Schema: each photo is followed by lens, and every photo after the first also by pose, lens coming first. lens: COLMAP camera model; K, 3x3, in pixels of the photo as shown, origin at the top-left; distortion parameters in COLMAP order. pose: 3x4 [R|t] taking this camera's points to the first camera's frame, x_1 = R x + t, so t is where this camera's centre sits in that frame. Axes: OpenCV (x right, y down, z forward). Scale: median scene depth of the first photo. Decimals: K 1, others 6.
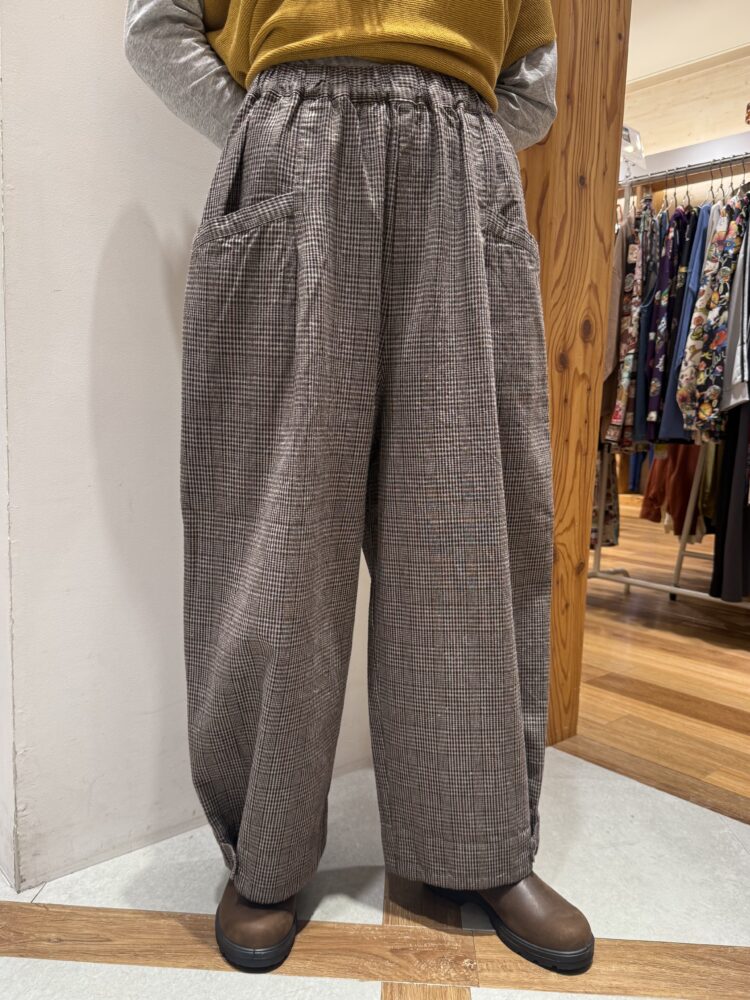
lens RADIAL K [[705.0, 0, 372.1], [0, 705.0, 521.0], [0, 0, 1]] dist [0.029054, -0.031470]
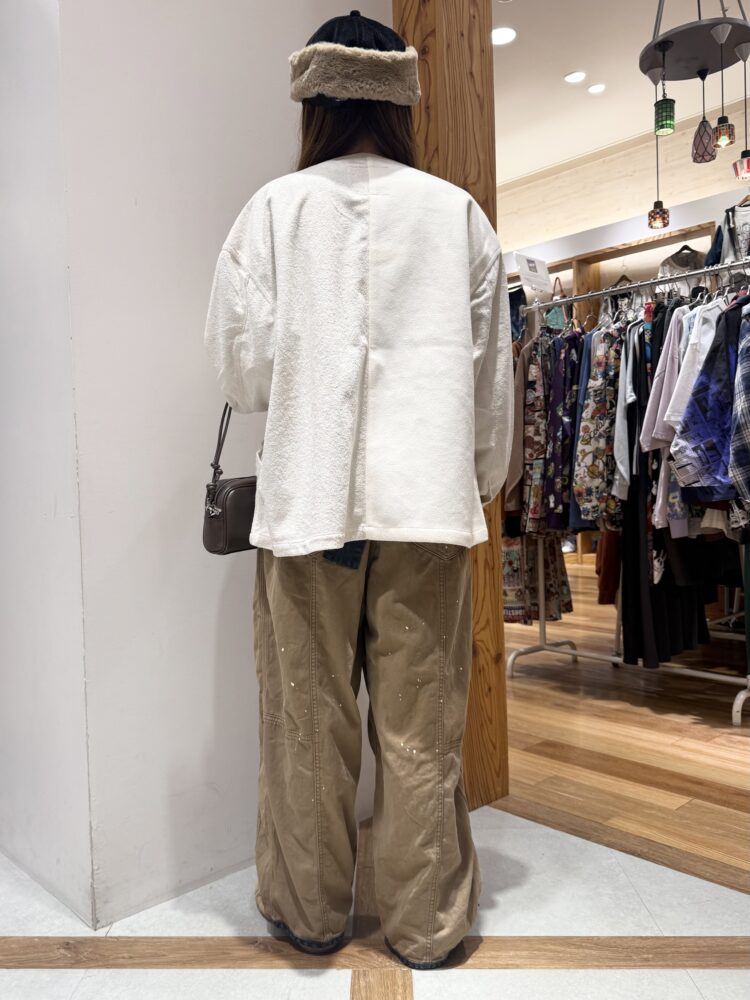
lens RADIAL K [[726.3, 0, 330.4], [0, 726.3, 519.8], [0, 0, 1]] dist [0.080383, -0.120081]
pose [[0.997549, -0.068439, -0.014560, 0.032493], [0.066803, 0.993443, -0.092777, -0.084107], [0.020814, 0.091577, 0.995580, -0.360001]]
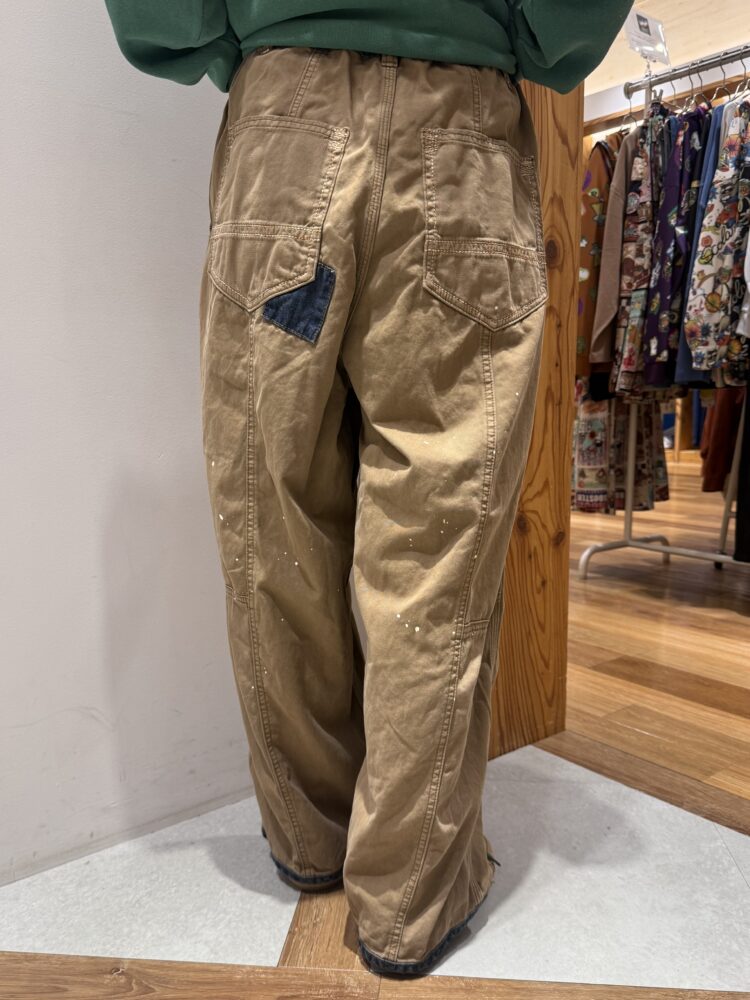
lens RADIAL K [[761.5, 0, 376.4], [0, 761.5, 528.4], [0, 0, 1]] dist [0.057841, -0.070462]
pose [[0.997218, -0.041944, -0.061613, 0.139815], [0.044657, 0.998062, 0.043344, 0.005208], [0.059676, -0.045975, 0.997159, 0.070047]]
